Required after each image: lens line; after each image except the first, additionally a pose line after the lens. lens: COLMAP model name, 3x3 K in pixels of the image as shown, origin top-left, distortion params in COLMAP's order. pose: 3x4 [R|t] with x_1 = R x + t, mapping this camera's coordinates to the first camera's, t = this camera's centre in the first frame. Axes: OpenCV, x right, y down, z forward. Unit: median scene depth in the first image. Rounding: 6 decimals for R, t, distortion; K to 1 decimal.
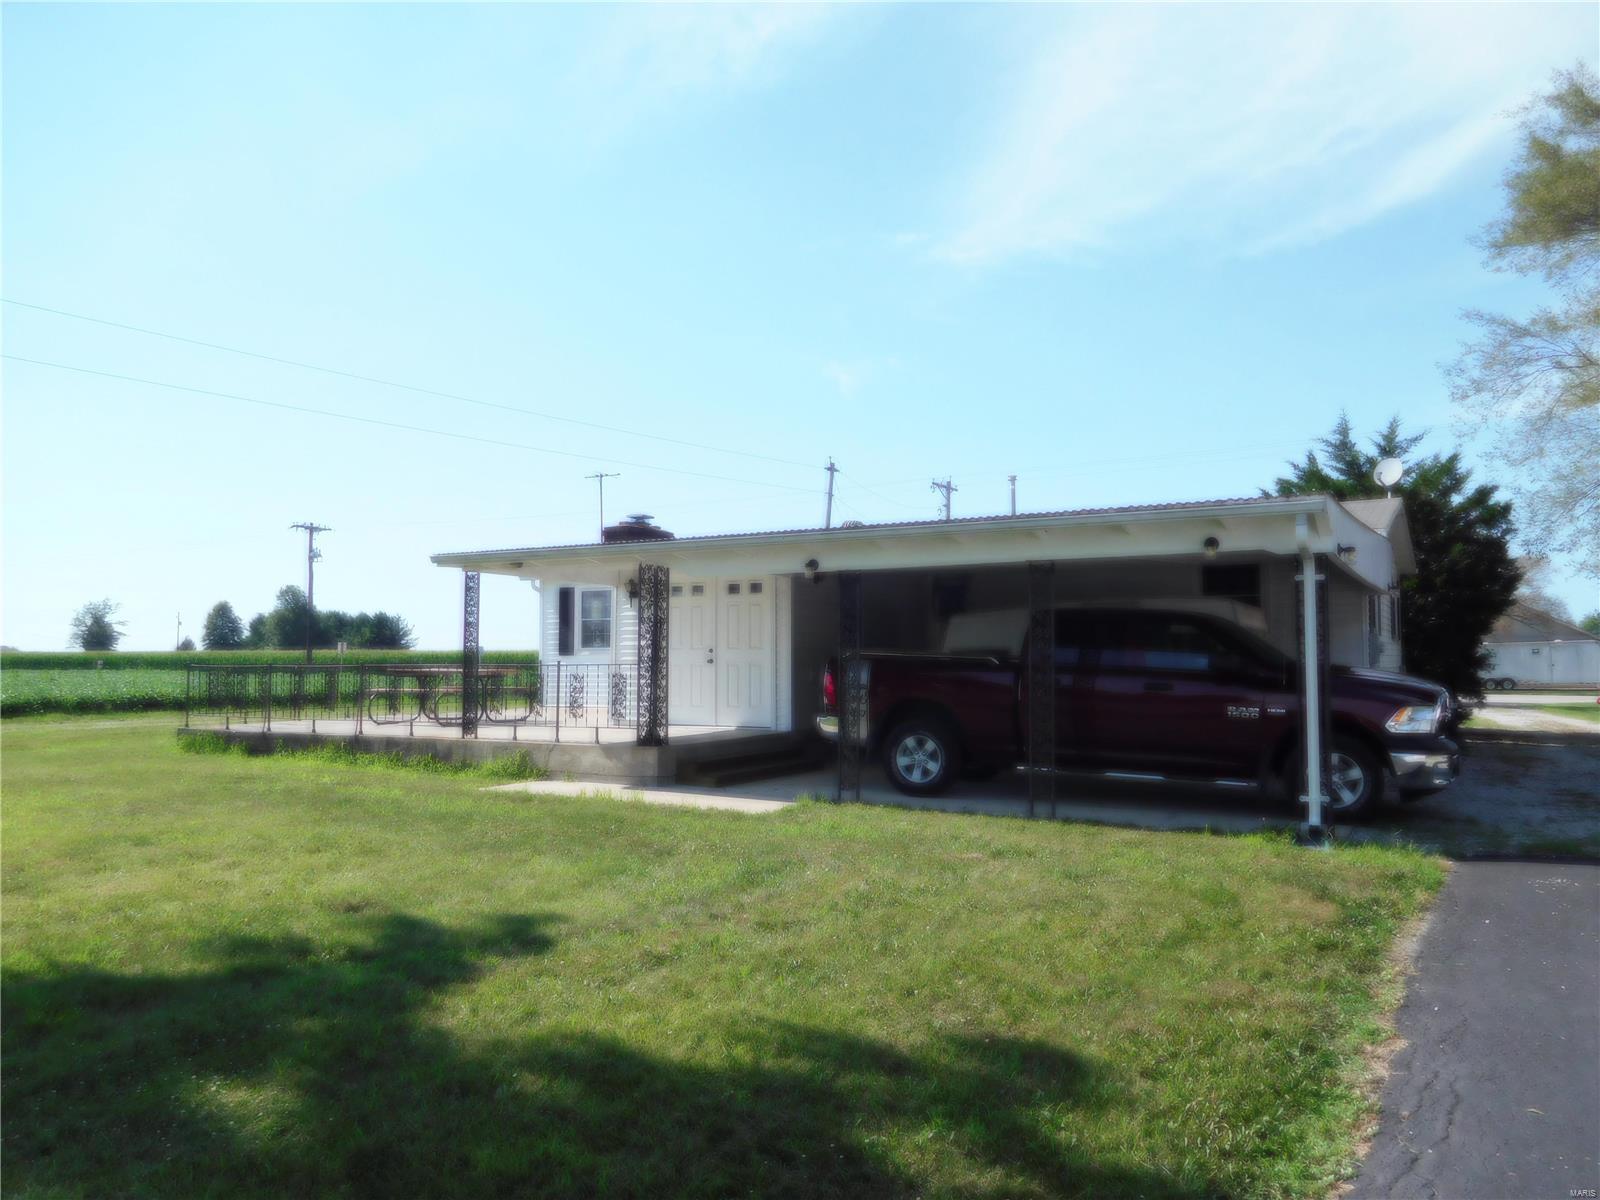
lens RADIAL K [[1157.8, 0, 800.0], [0, 1157.8, 600.0], [0, 0, 1]] dist [-0.004130, -0.001884]
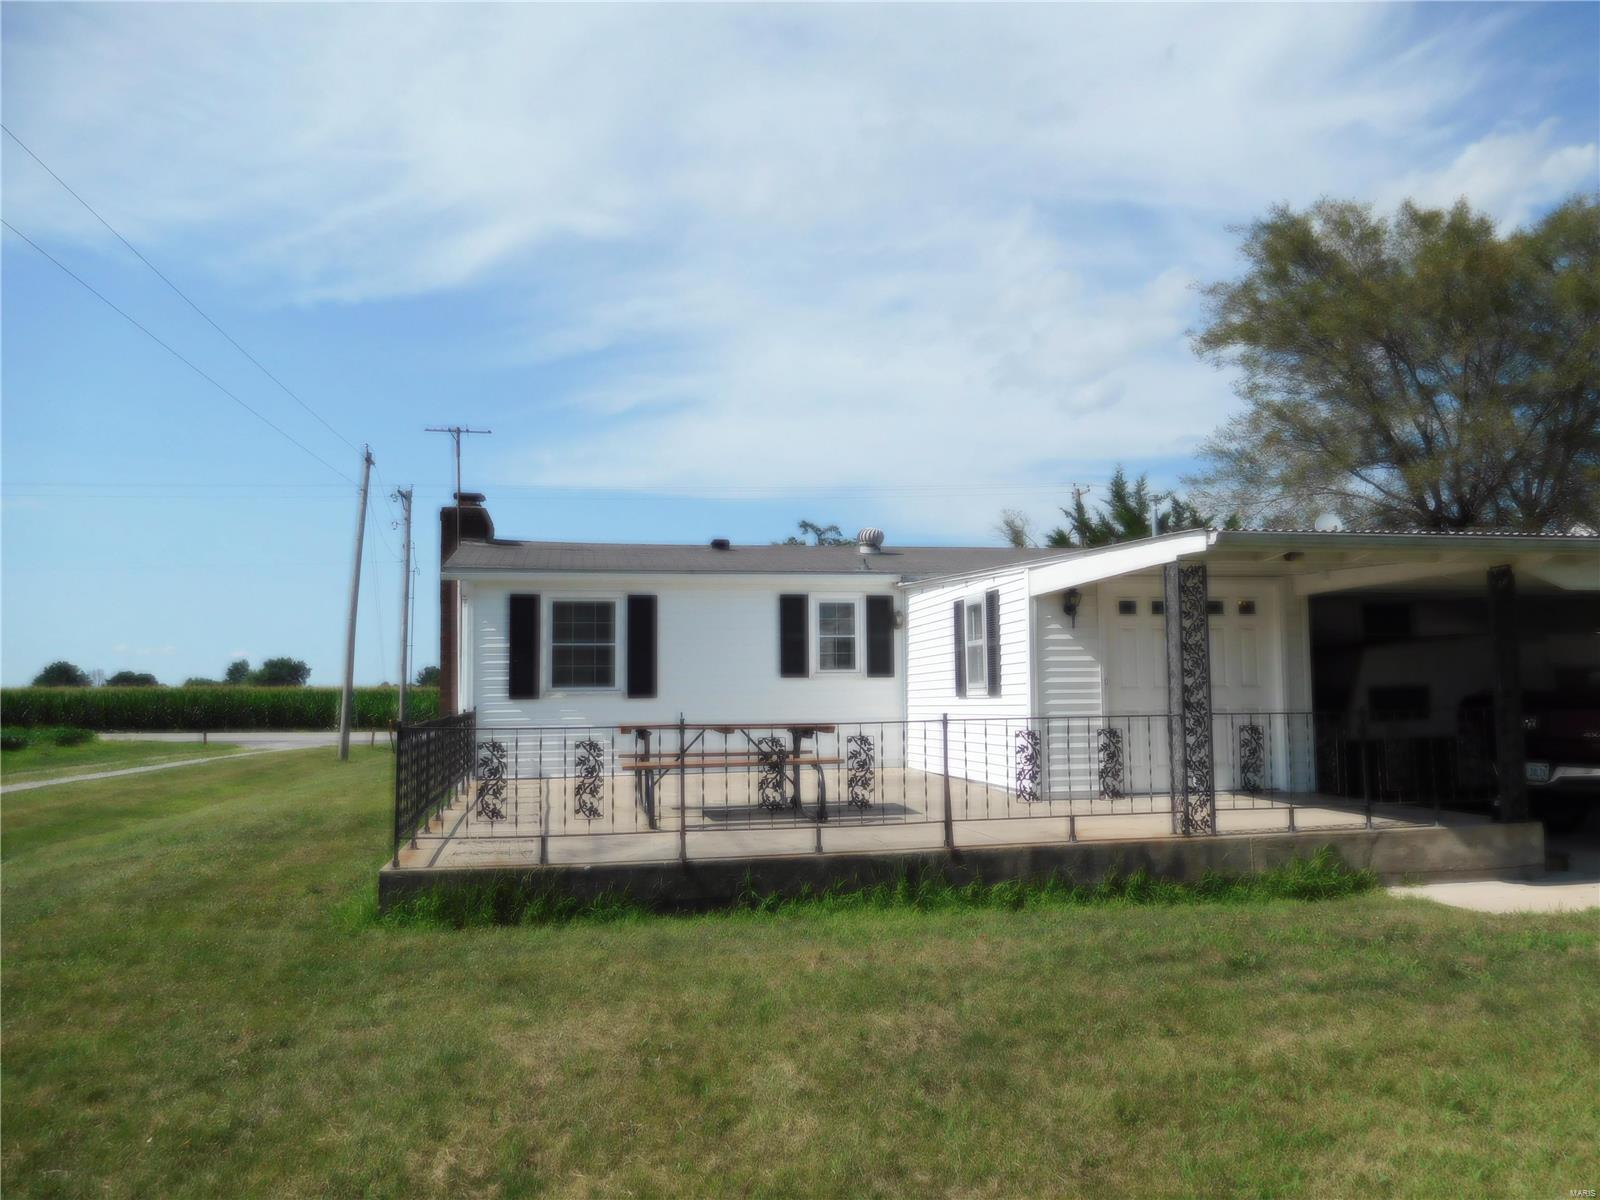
lens RADIAL K [[1157.8, 0, 800.0], [0, 1157.8, 600.0], [0, 0, 1]] dist [-0.004130, -0.001884]
pose [[0.724548, 0.056803, 0.686880, -0.638202], [-0.029021, 0.998229, -0.051939, 0.026829], [-0.688613, 0.017699, 0.724913, 0.533071]]
